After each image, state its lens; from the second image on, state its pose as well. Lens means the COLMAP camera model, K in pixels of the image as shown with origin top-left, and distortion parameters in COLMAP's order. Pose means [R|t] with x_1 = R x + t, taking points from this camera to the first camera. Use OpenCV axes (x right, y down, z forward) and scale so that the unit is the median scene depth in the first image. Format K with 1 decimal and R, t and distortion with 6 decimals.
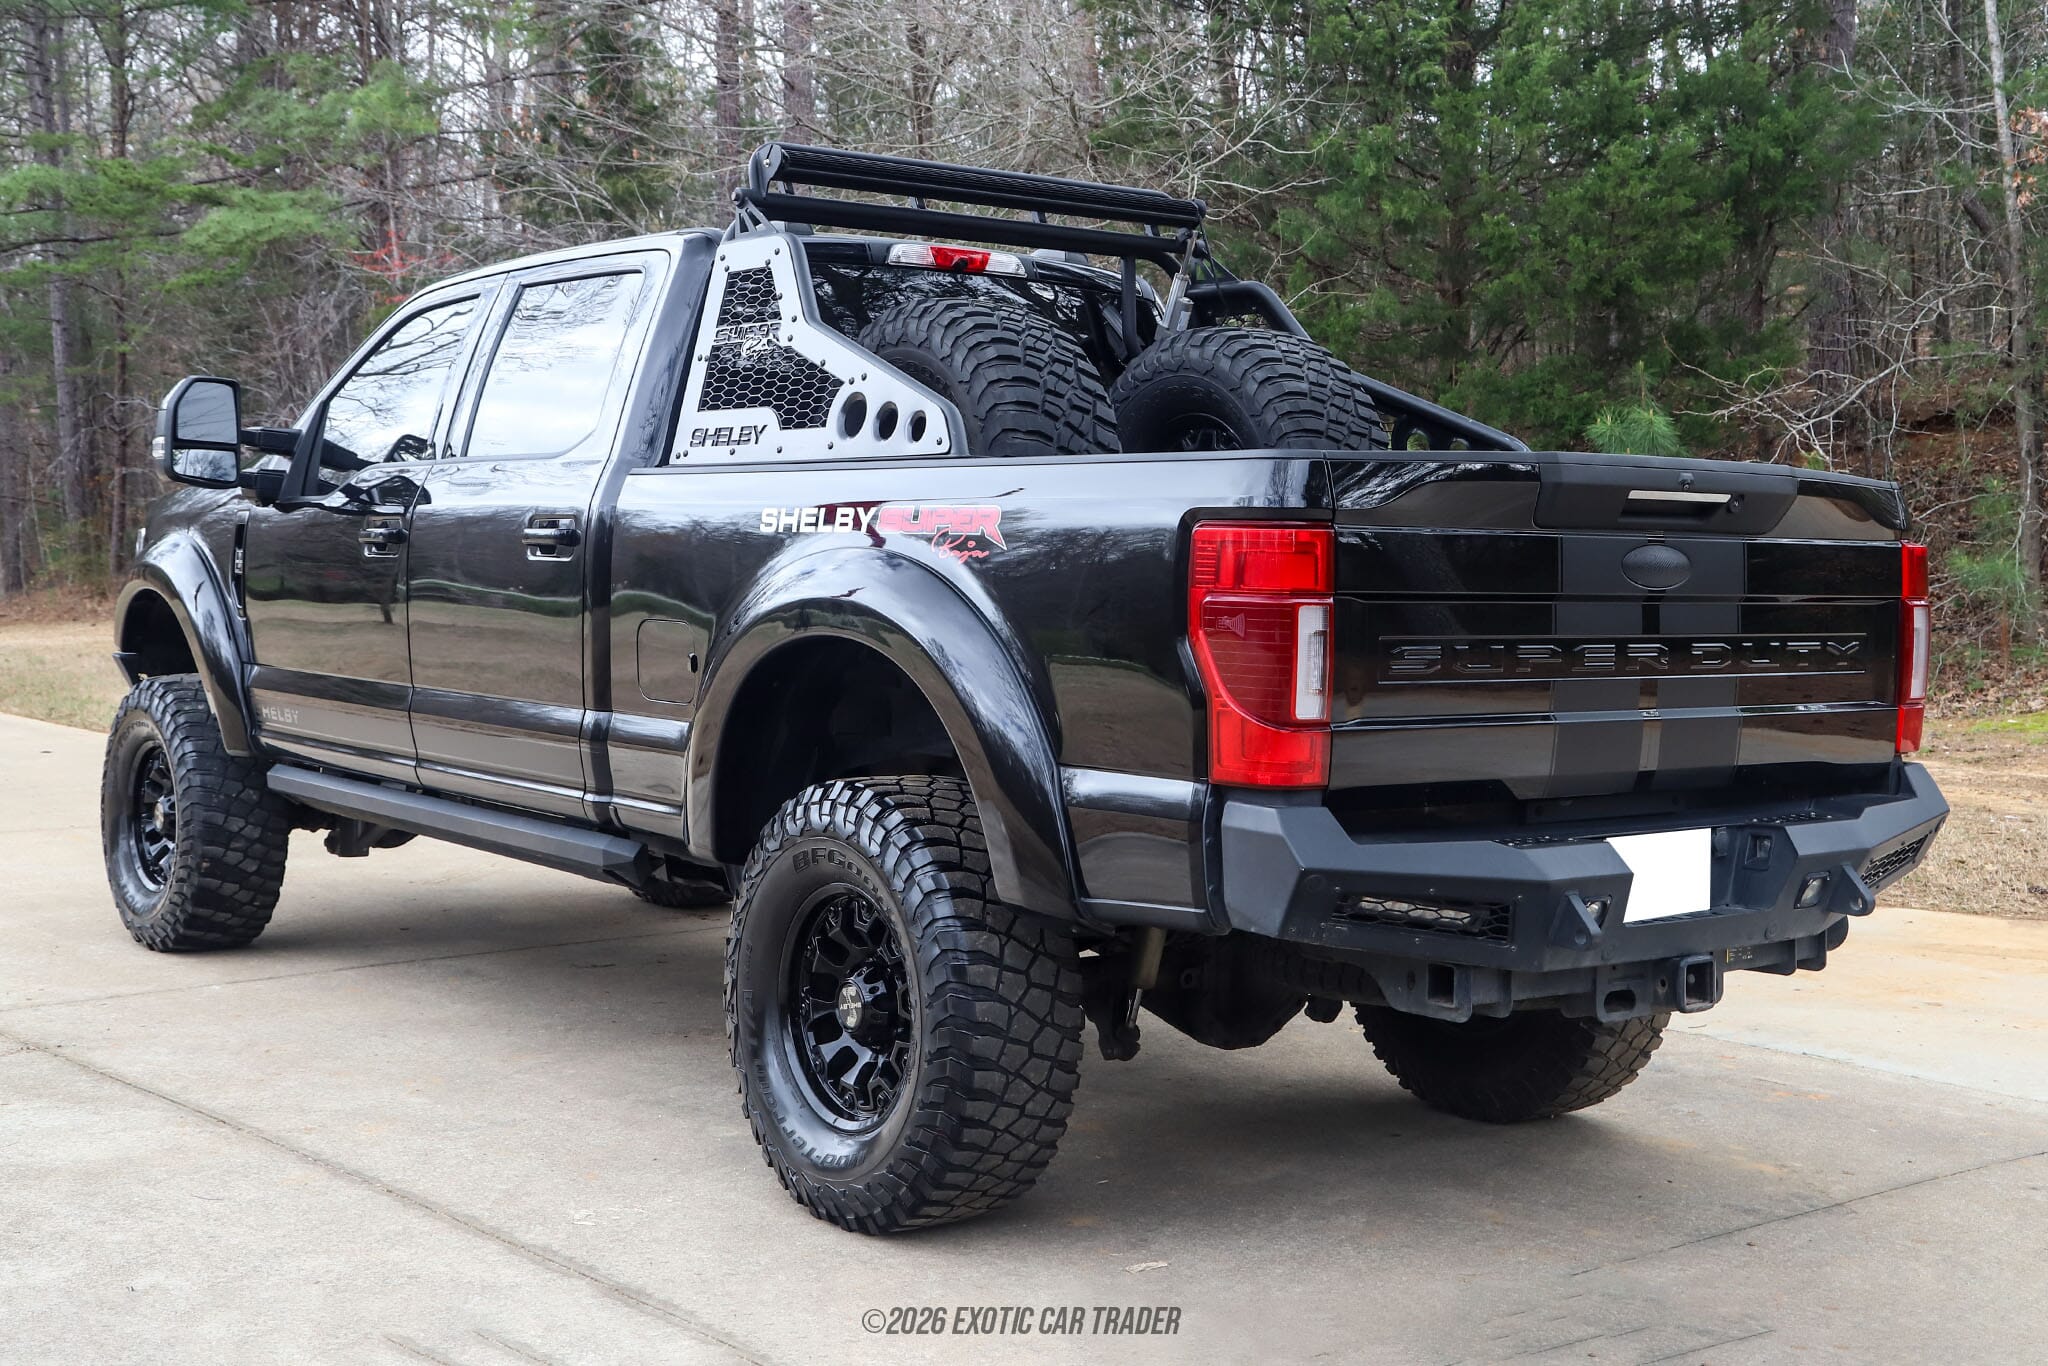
lens RADIAL K [[2379.7, 0, 1024.0], [0, 2379.7, 683.0], [0, 0, 1]] dist [0.015121, 0.012583]
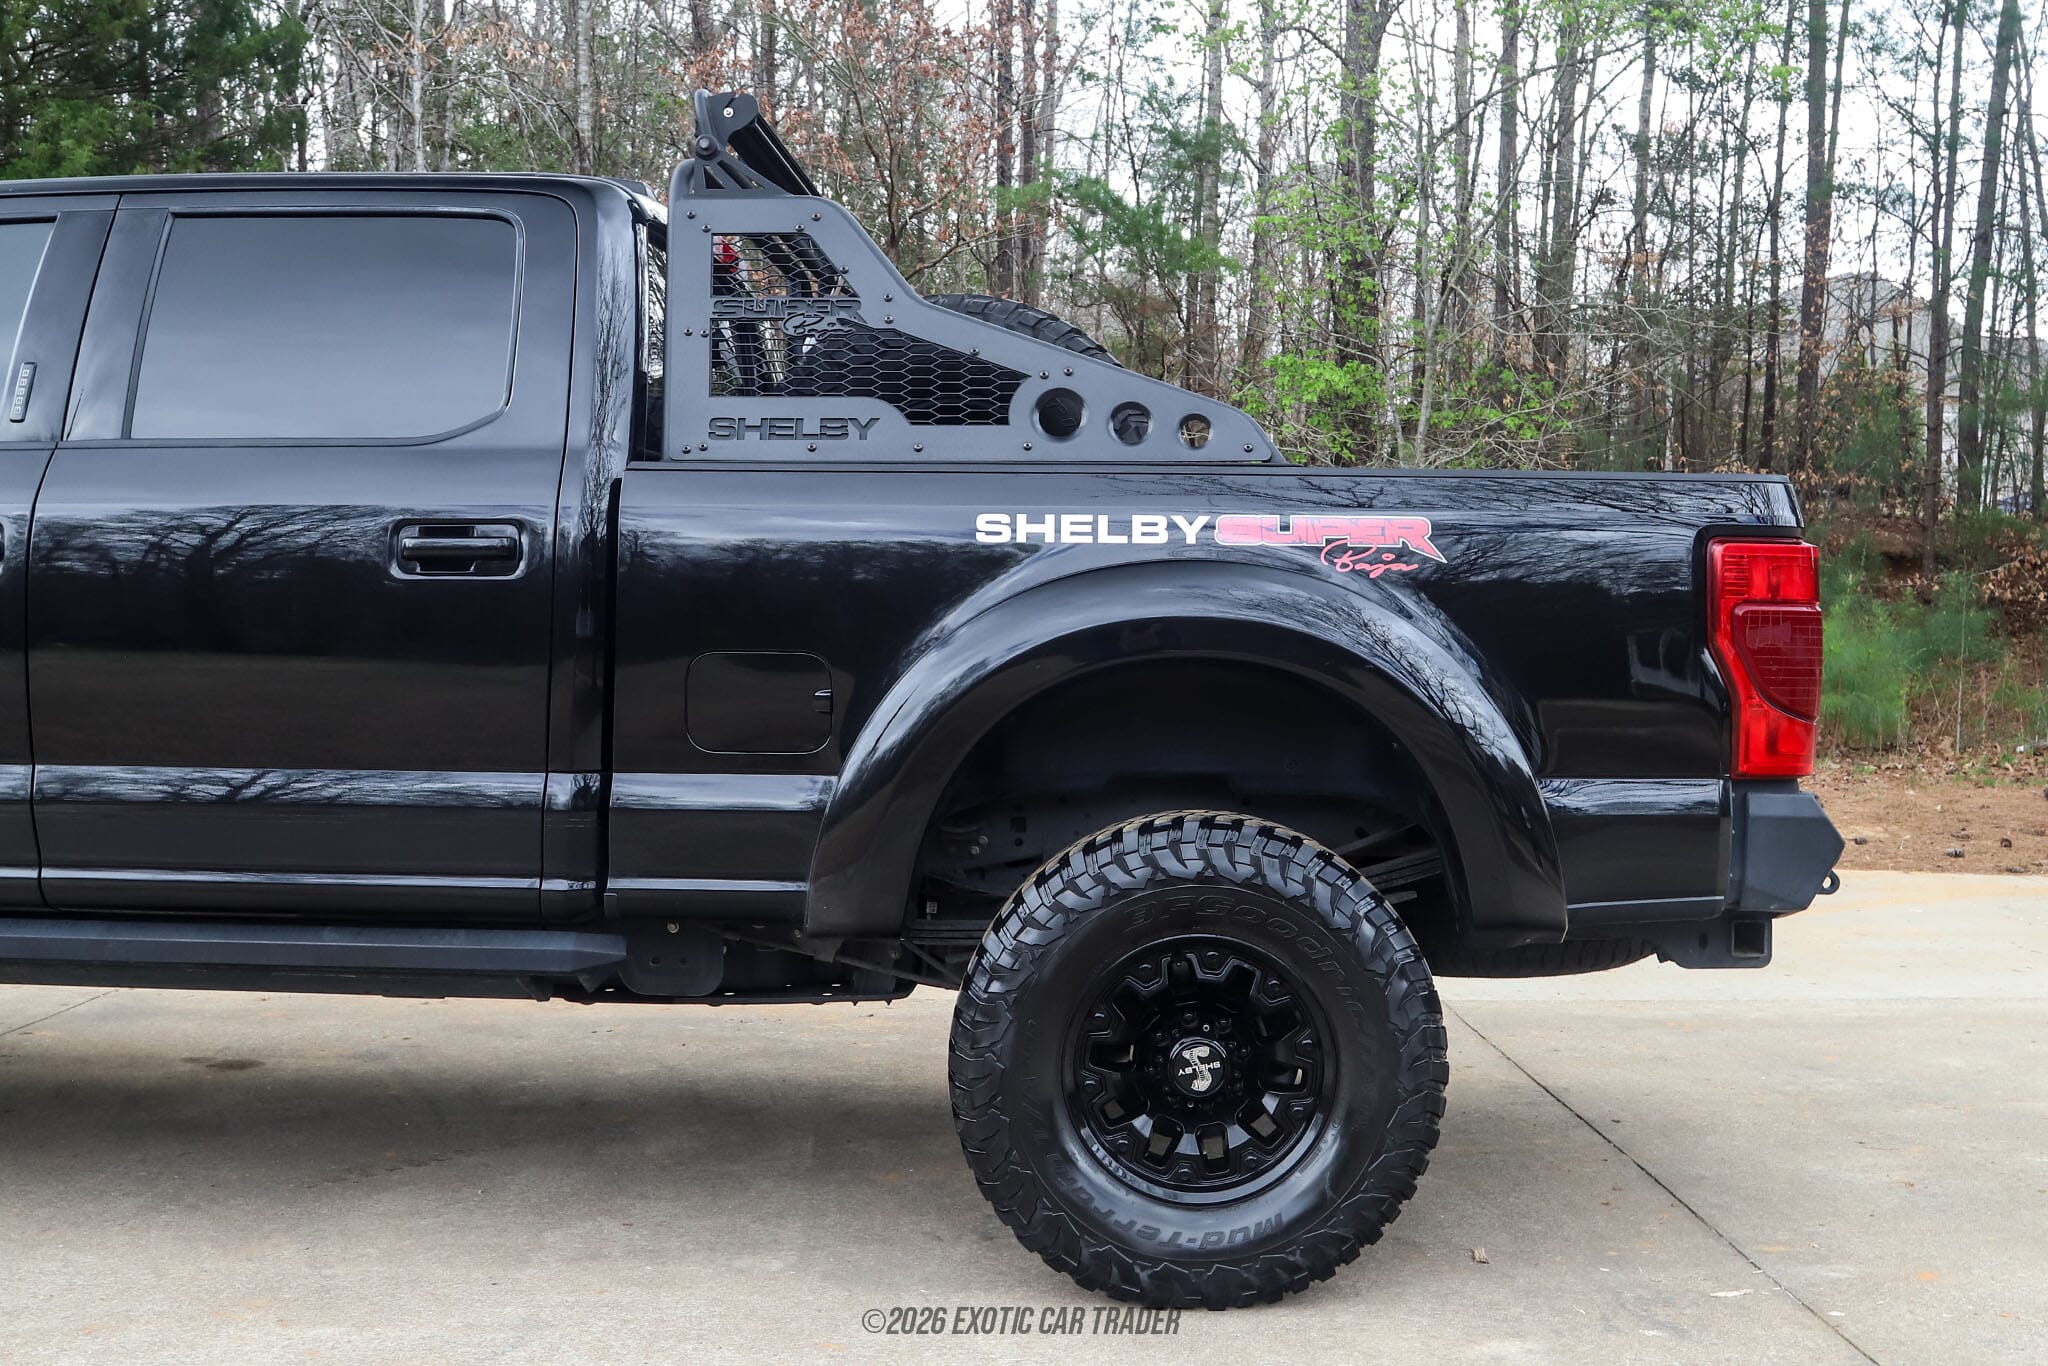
lens RADIAL K [[1947.6, 0, 1024.0], [0, 1947.6, 683.0], [0, 0, 1]] dist [-0.155556, 0.190612]
pose [[0.650222, -0.030324, 0.759139, -0.620727], [0.043218, 0.999061, 0.002890, -0.014153], [-0.758514, 0.030930, 0.650922, 0.528839]]
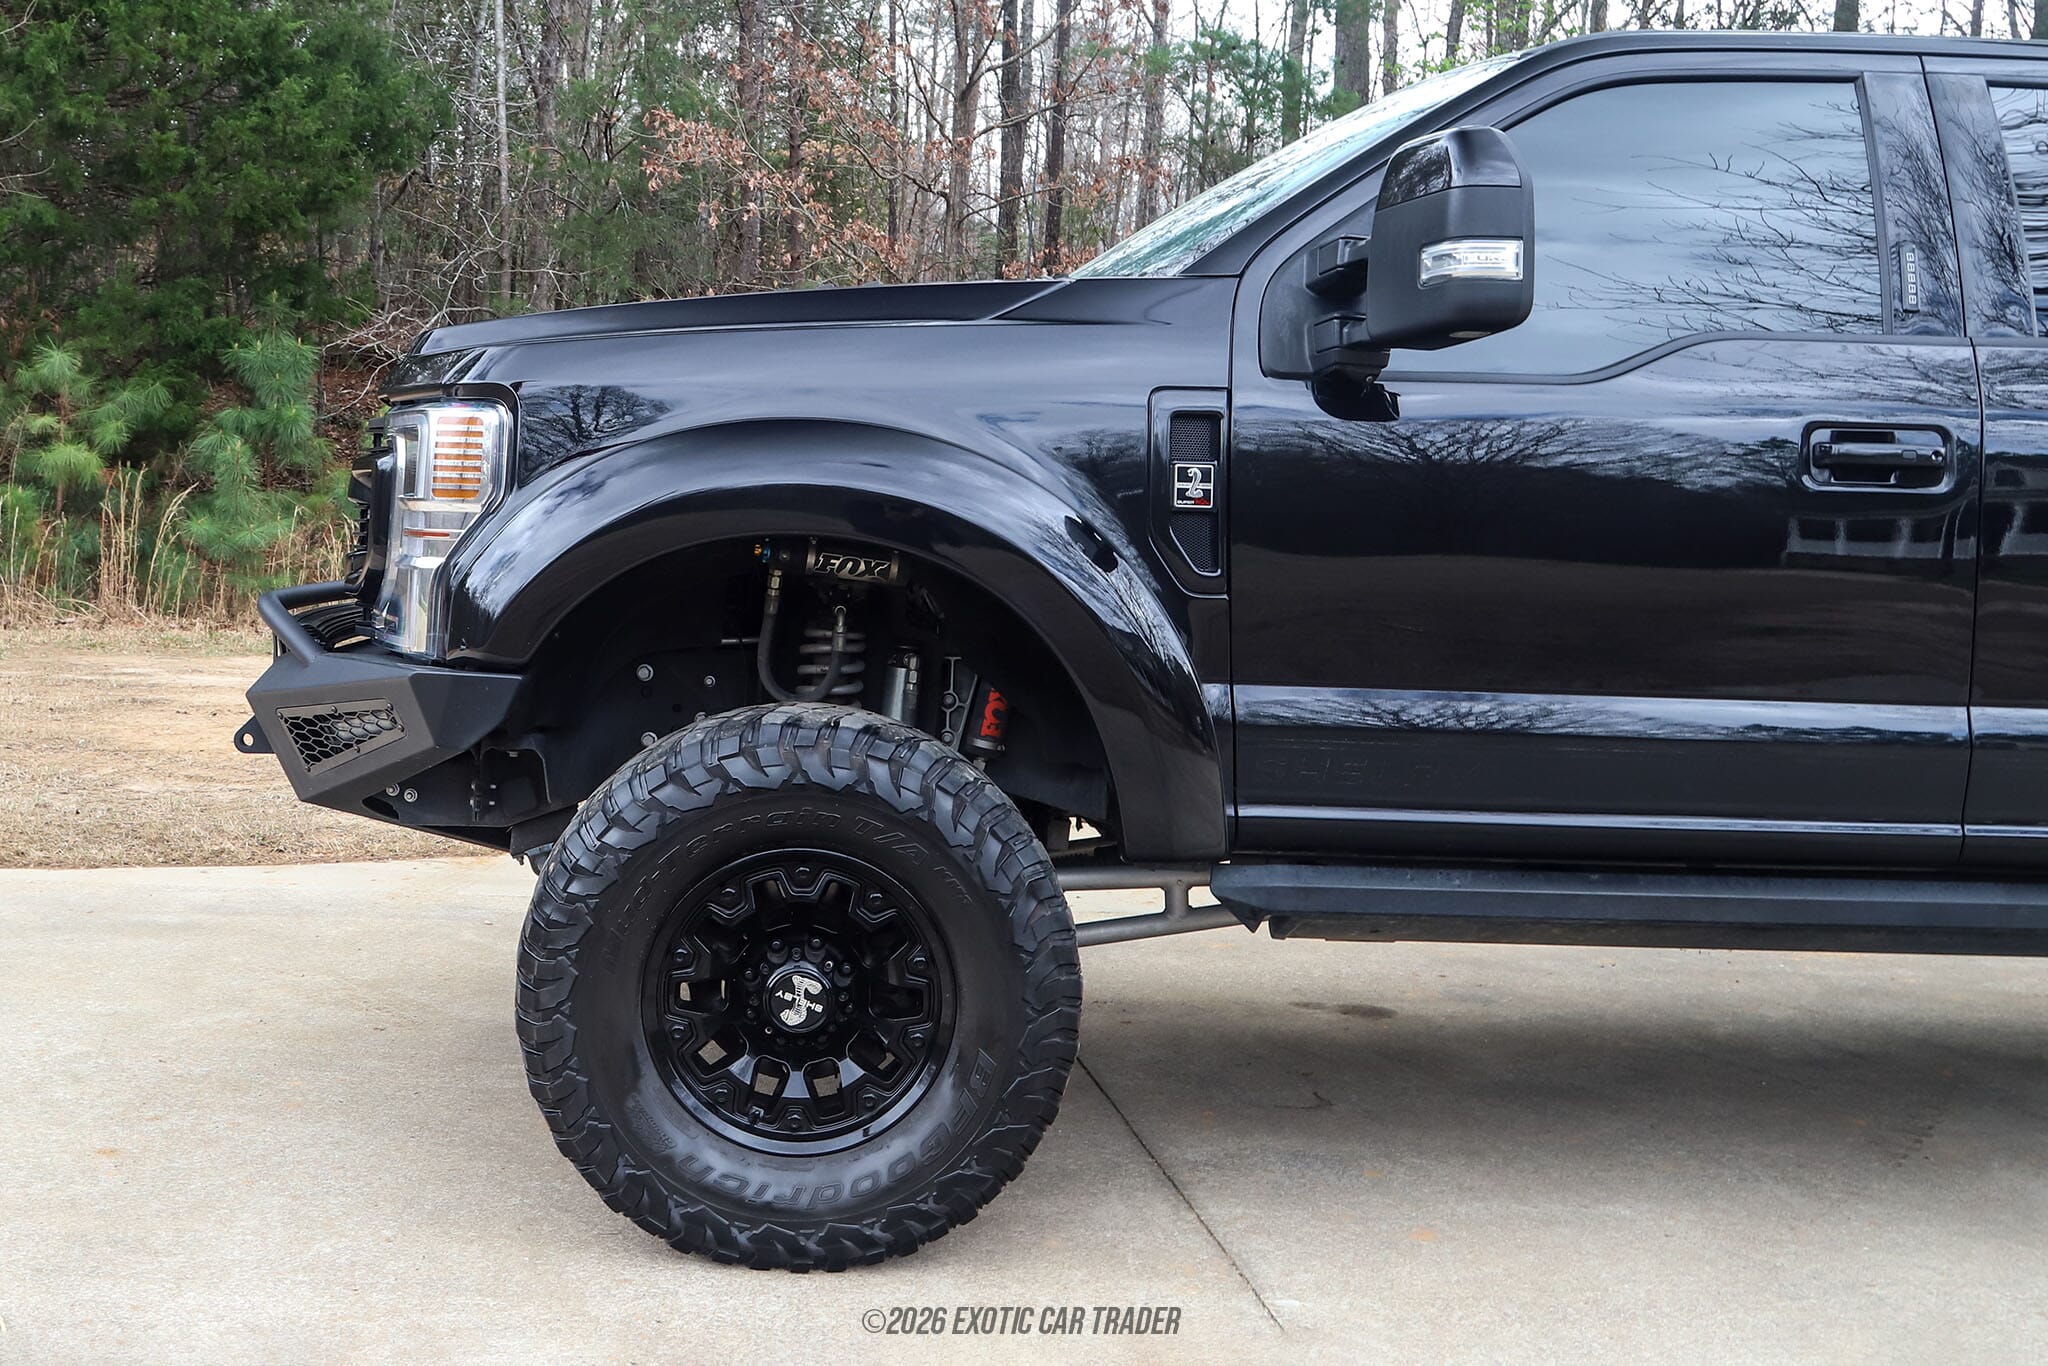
lens RADIAL K [[1917.0, 0, 1024.1], [0, 1917.0, 604.9], [0, 0, 1]] dist [-0.072027, -0.008285]
pose [[0.620003, -0.034245, 0.783852, -0.988768], [0.022033, 0.999413, 0.026236, -0.052923], [-0.784290, 0.001004, 0.620393, 1.118064]]
